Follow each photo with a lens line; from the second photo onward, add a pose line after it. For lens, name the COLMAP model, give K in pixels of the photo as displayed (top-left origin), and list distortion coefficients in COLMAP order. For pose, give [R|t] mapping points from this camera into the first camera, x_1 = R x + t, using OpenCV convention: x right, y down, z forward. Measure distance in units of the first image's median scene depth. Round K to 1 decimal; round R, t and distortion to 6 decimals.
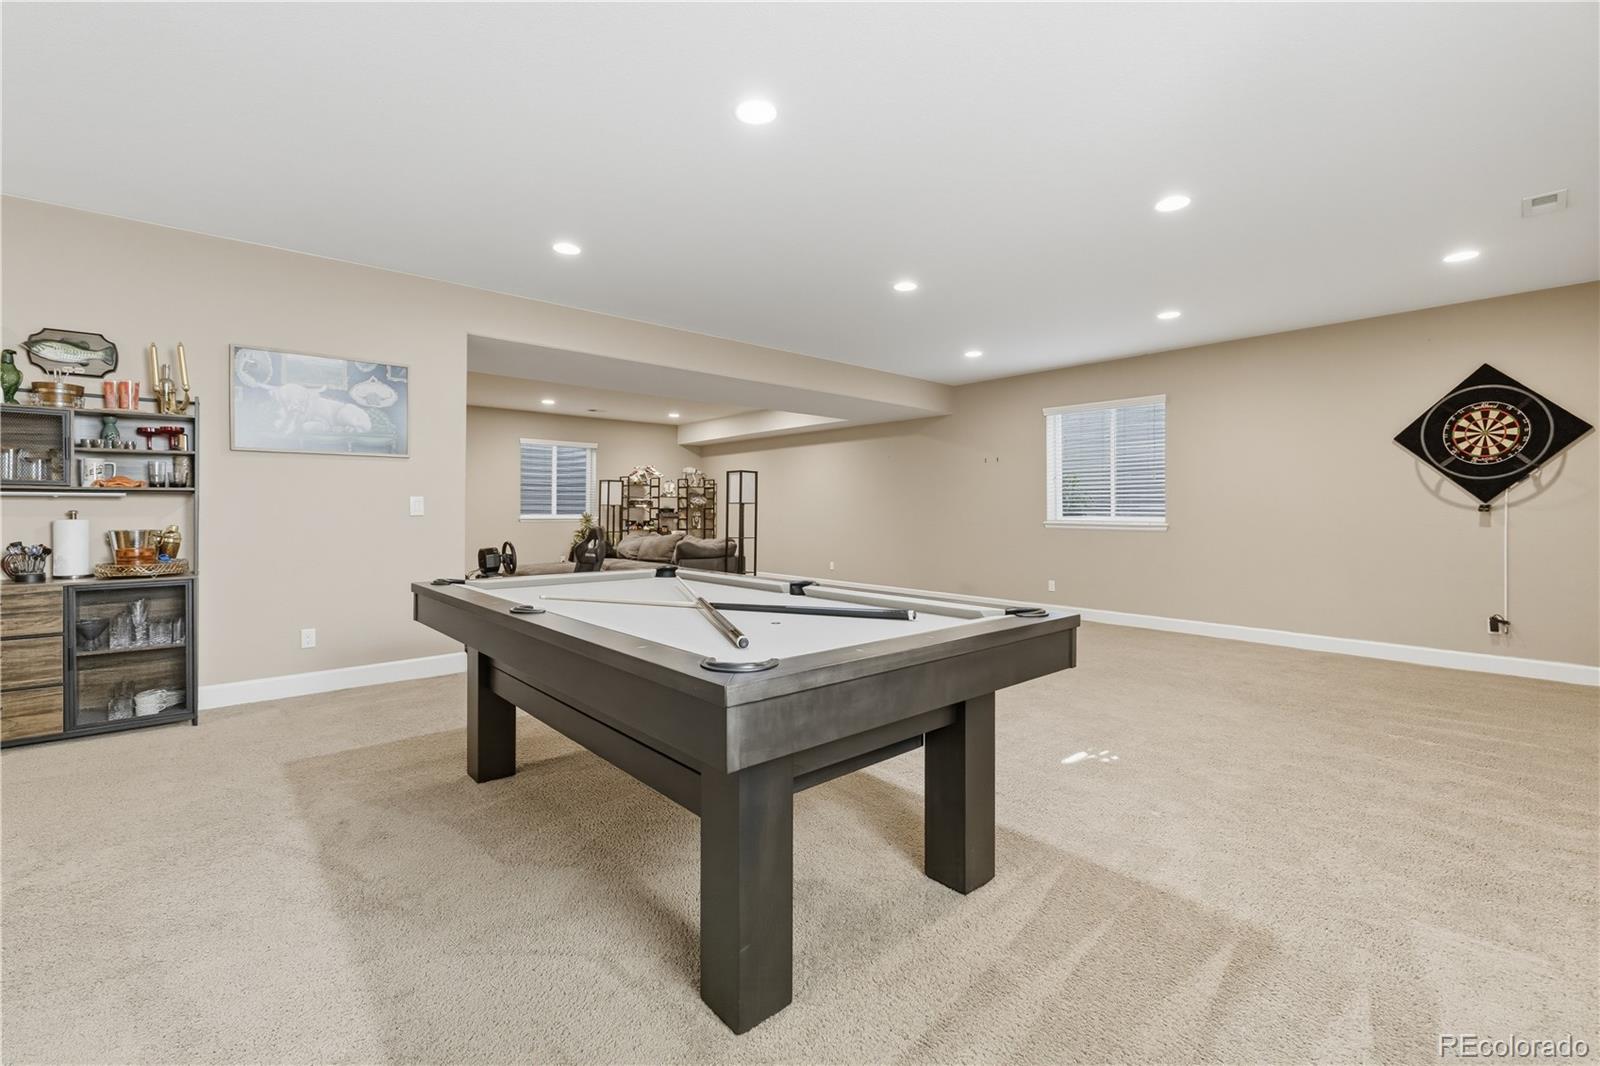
lens RADIAL K [[697.7, 0, 808.3], [0, 697.7, 523.5], [0, 0, 1]] dist [-0.000908, 0.000156]
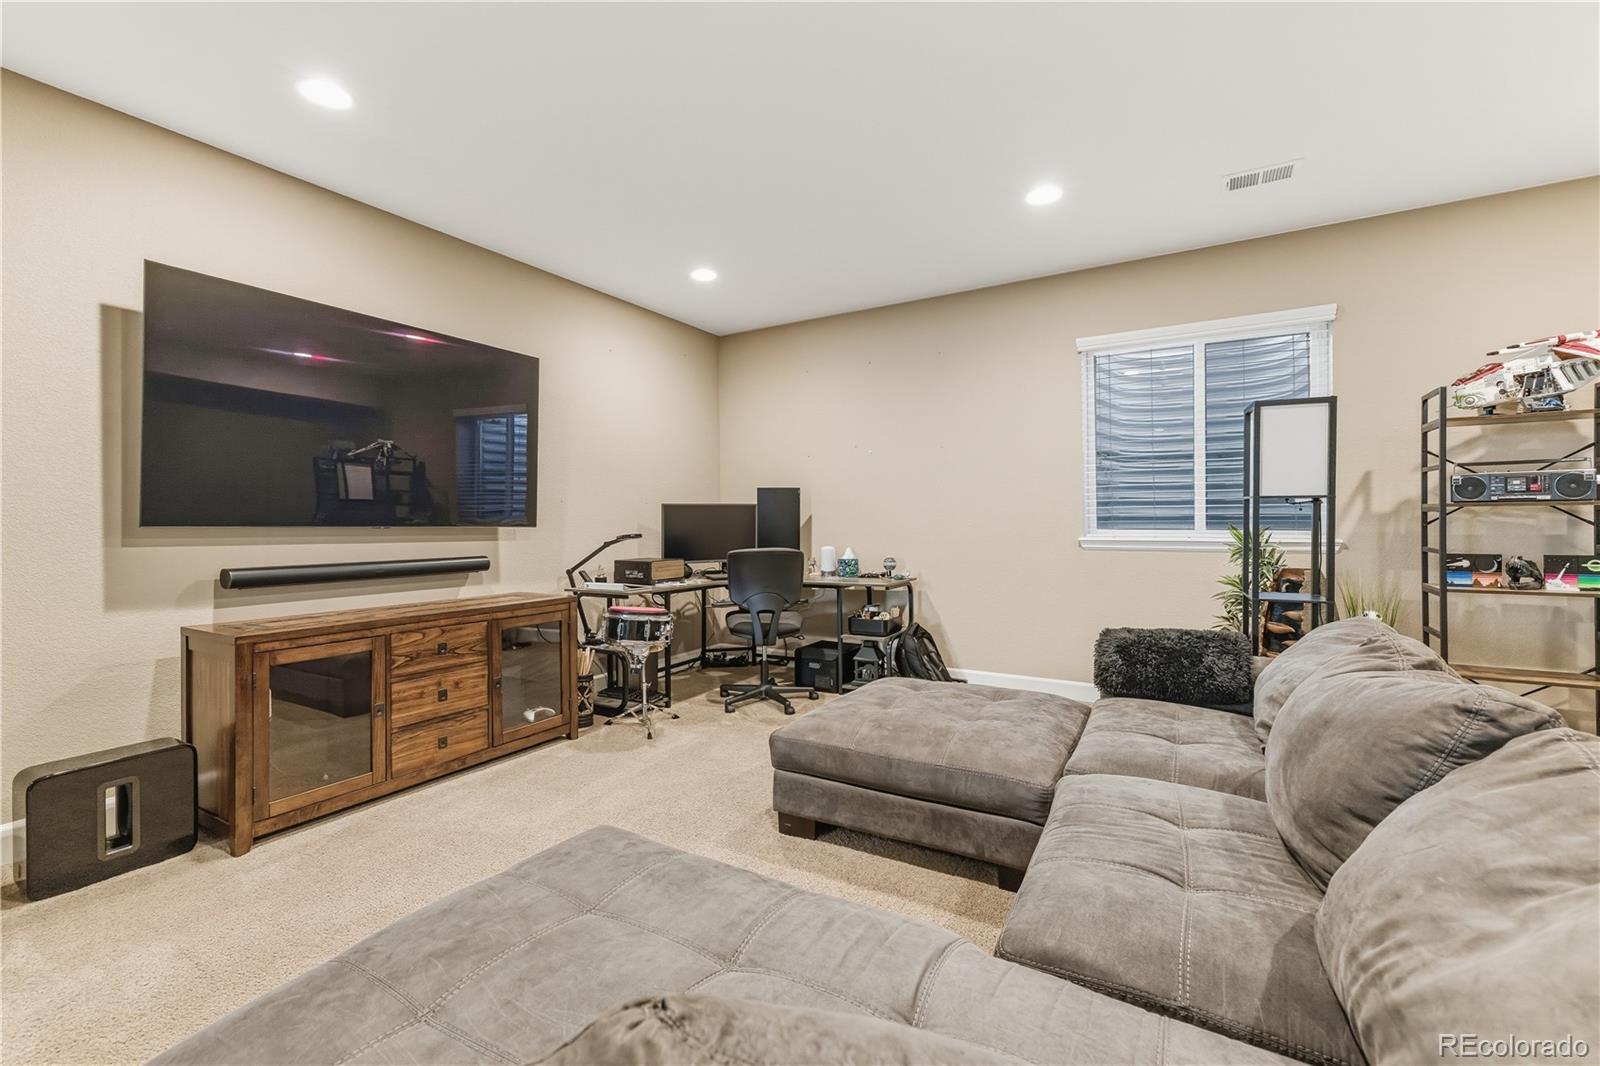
lens RADIAL K [[686.2, 0, 798.0], [0, 686.2, 522.4], [0, 0, 1]] dist [0.006009, 0.000023]
pose [[0.306162, -0.003842, -0.951972, -0.208364], [-0.009080, 0.999935, -0.006956, -0.030357], [0.951936, 0.010773, 0.306108, 1.709178]]
